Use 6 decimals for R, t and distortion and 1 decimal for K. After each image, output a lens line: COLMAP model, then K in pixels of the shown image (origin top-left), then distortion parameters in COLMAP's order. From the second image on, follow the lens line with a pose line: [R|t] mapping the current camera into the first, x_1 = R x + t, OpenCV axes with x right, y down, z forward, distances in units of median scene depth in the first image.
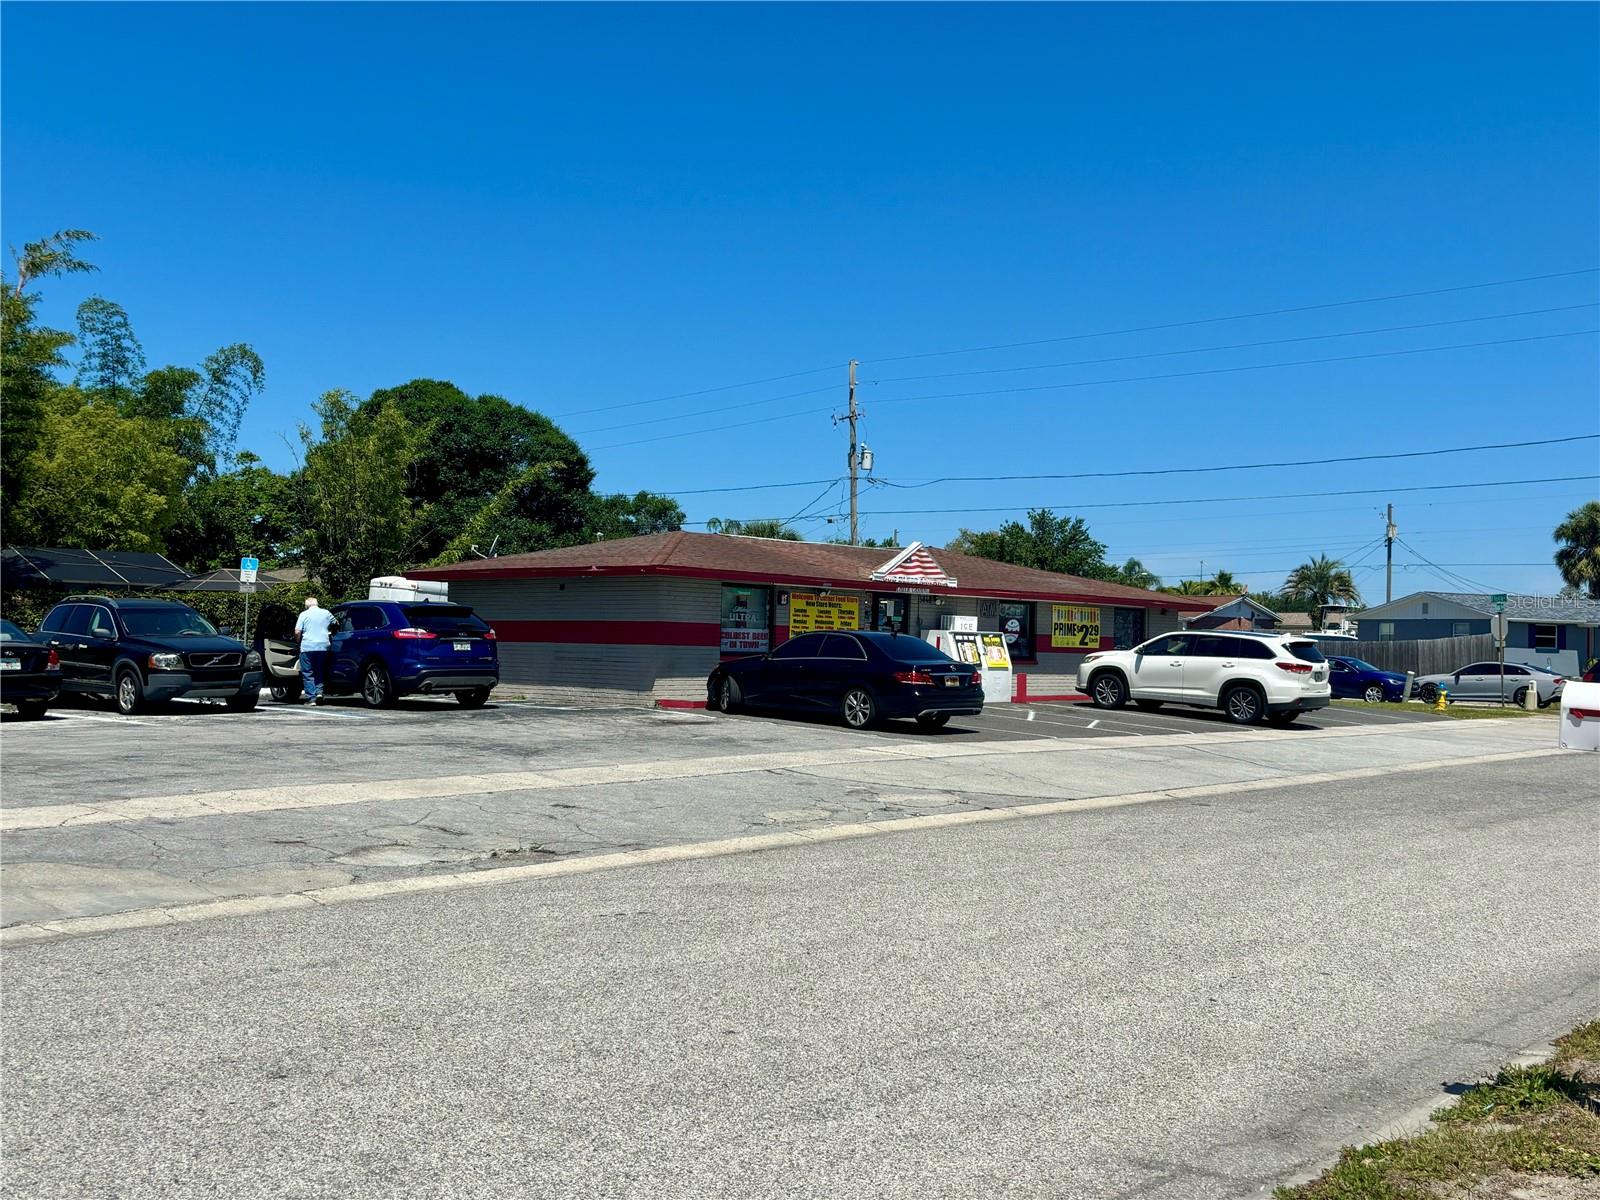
lens RADIAL K [[1552.0, 0, 803.3], [0, 1552.0, 519.9], [0, 0, 1]] dist [0.084414, -0.030672]
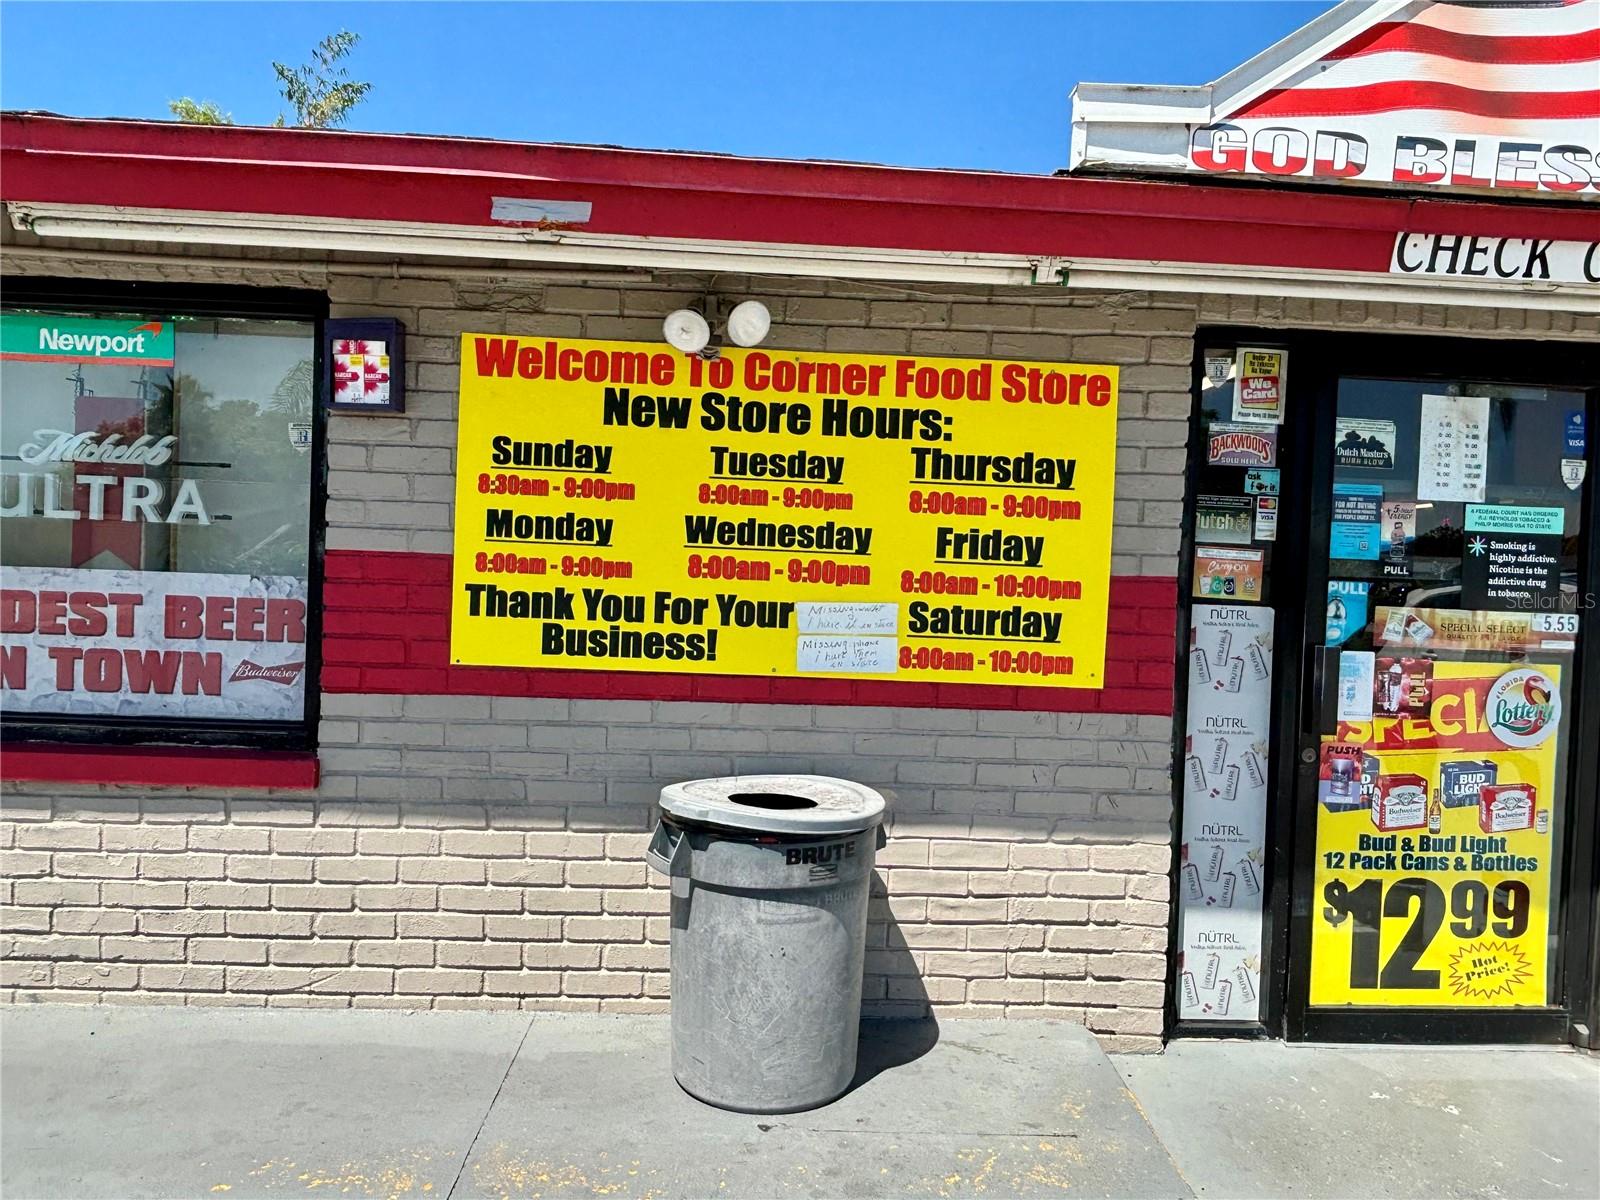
lens RADIAL K [[1103.4, 0, 805.2], [0, 1103.4, 591.6], [0, 0, 1]] dist [0.044909, -0.066040]
pose [[0.729231, 0.016191, -0.684076, 0.074979], [0.035029, 0.997526, 0.060951, 0.055442], [0.683370, -0.068409, 0.726860, 0.787965]]
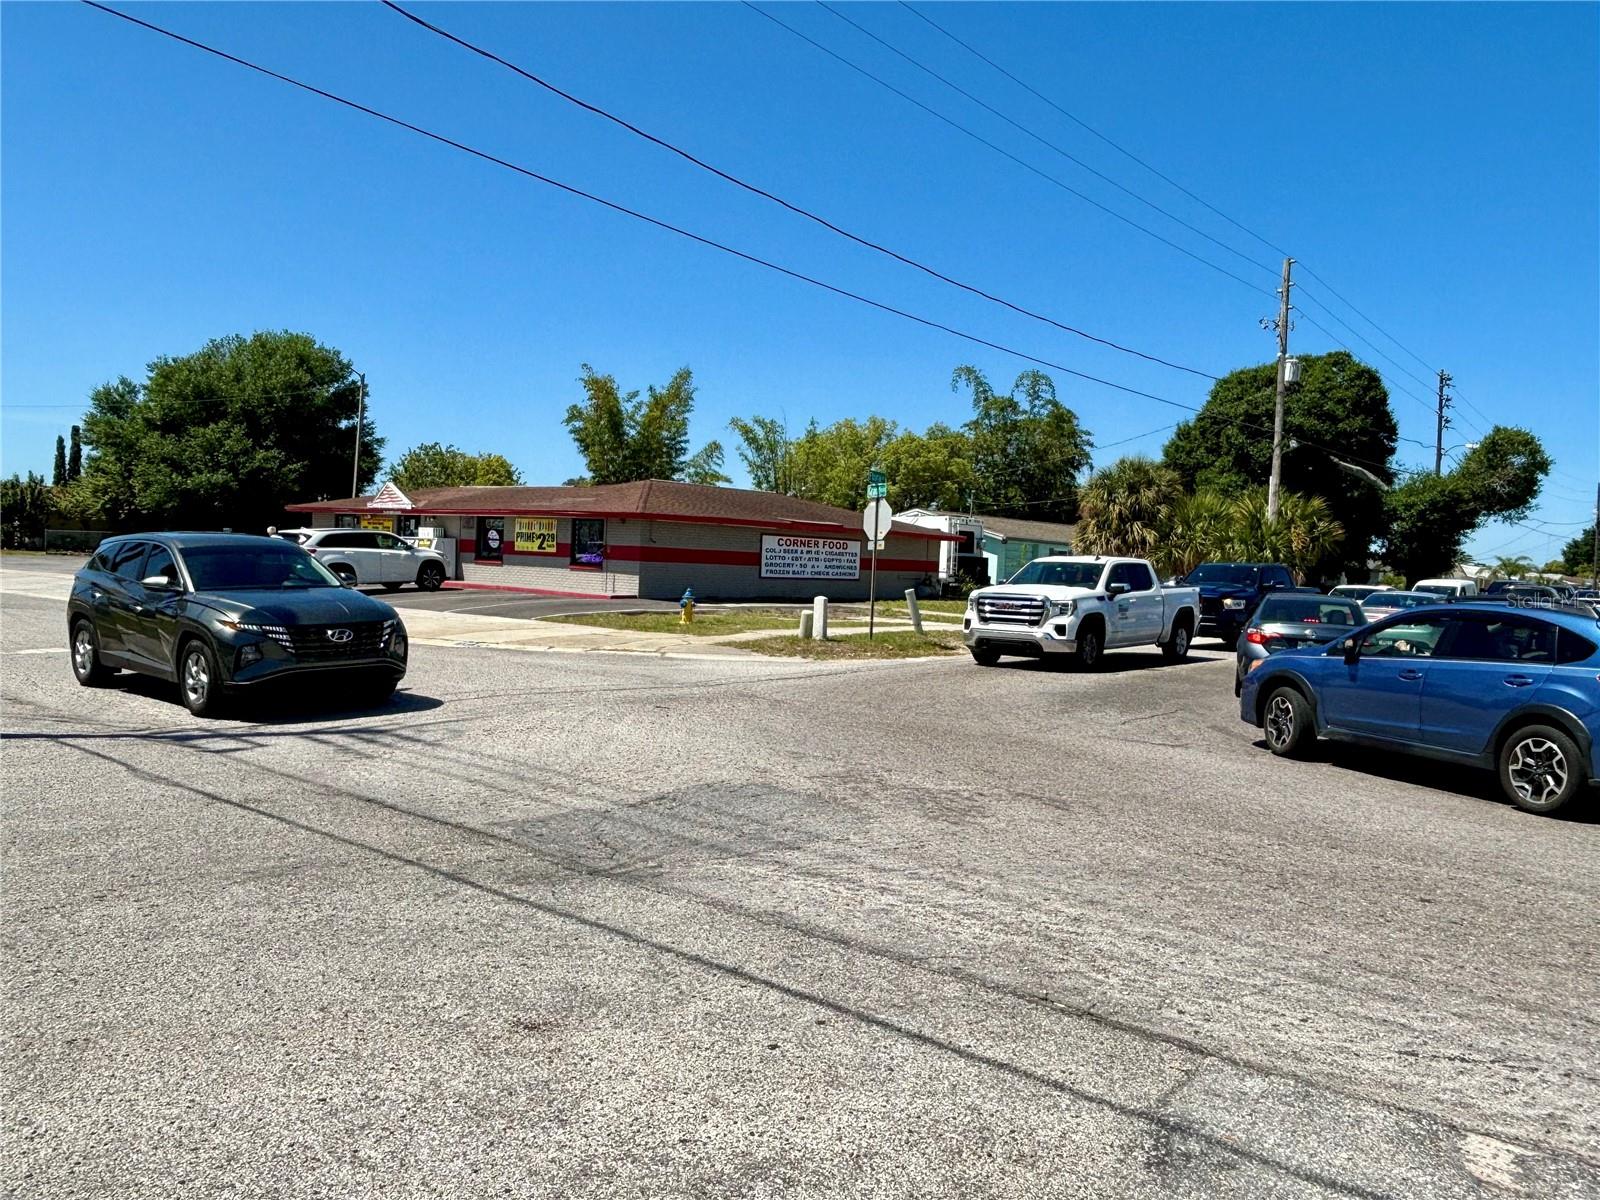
lens RADIAL K [[1174.4, 0, 800.0], [0, 1174.4, 600.0], [0, 0, 1]] dist [0.057523, -0.070760]
pose [[0.097723, 0.015277, -0.995096, 1.173923], [0.039689, 0.999027, 0.019235, 0.113870], [0.994422, -0.041374, 0.097022, 1.143106]]
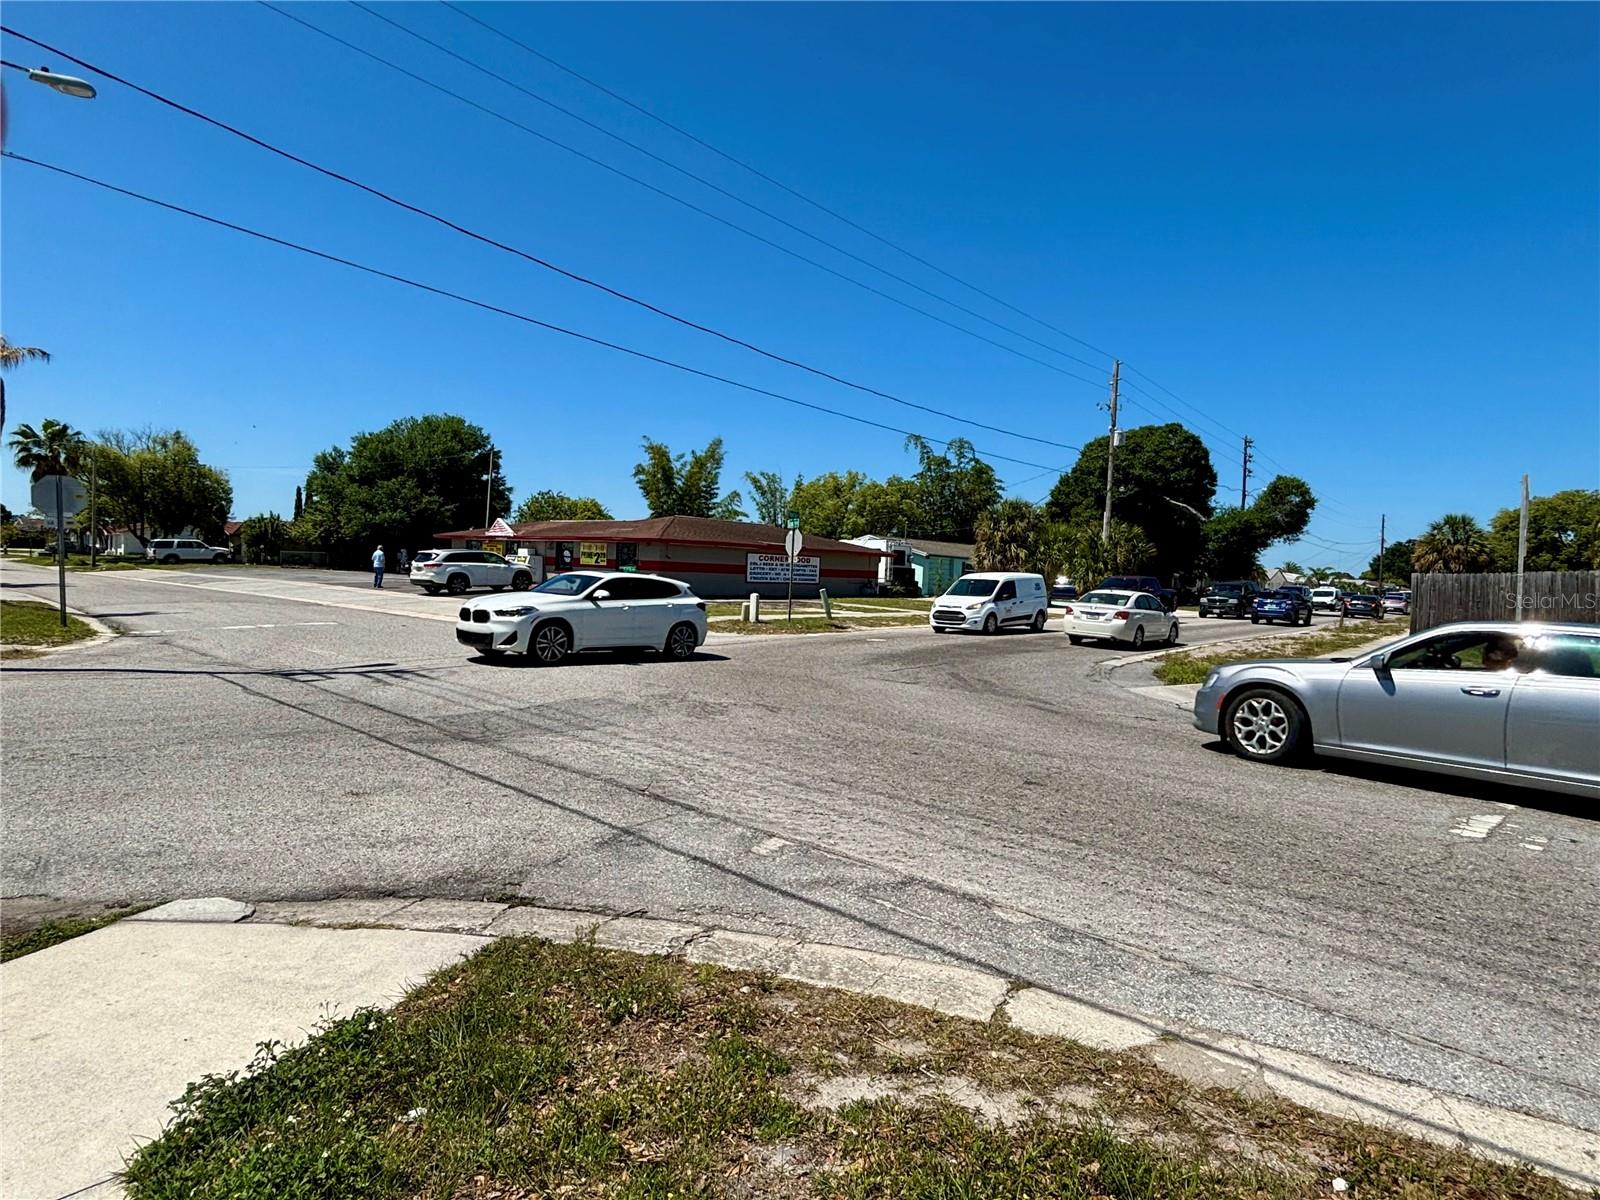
lens RADIAL K [[840.4, 0, 800.0], [0, 840.4, 600.0], [0, 0, 1]] dist [0.037927, -0.000148]
pose [[0.065183, 0.015342, -0.997755, 1.230608], [0.041141, 0.998990, 0.018049, 0.118895], [0.997025, -0.042225, 0.064486, 1.206205]]
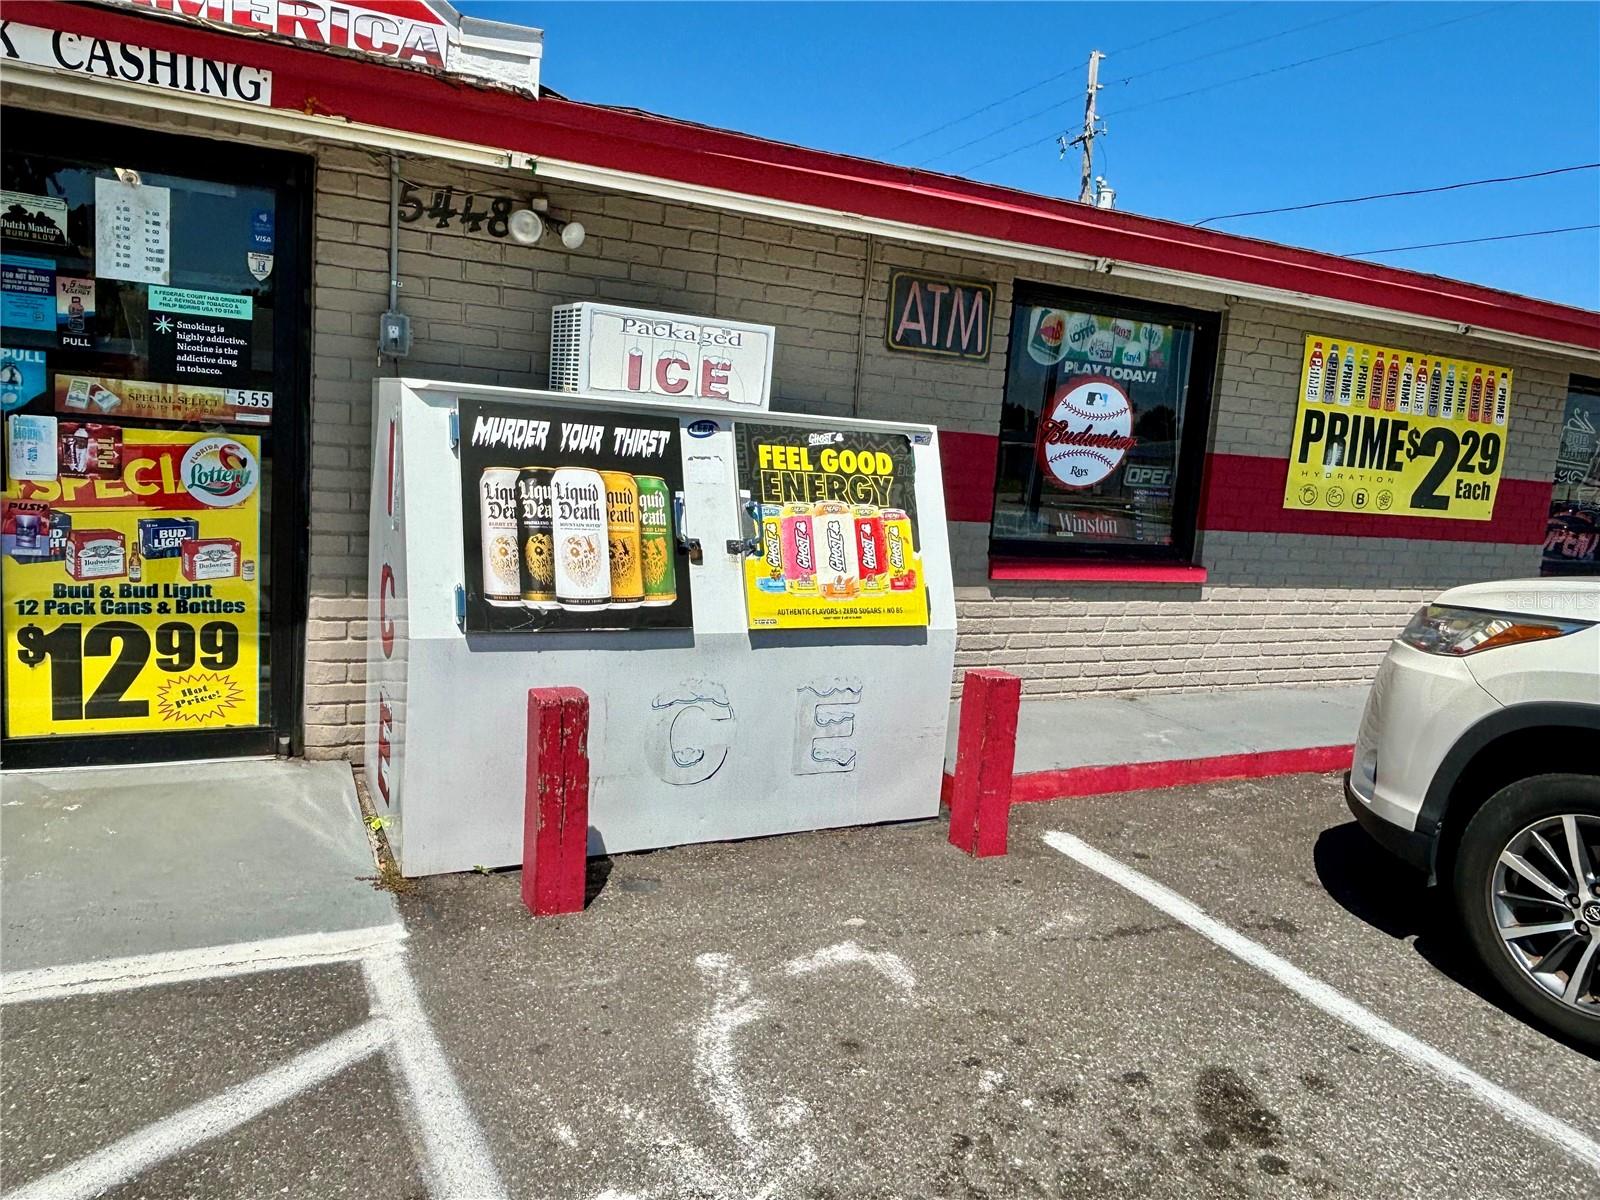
lens RADIAL K [[1103.4, 0, 805.2], [0, 1103.4, 591.6], [0, 0, 1]] dist [0.044909, -0.066040]
pose [[0.945504, 0.087190, -0.313720, 0.144982], [-0.025091, 0.980127, 0.196780, 0.061908], [0.324643, -0.178185, 0.928901, 0.813466]]
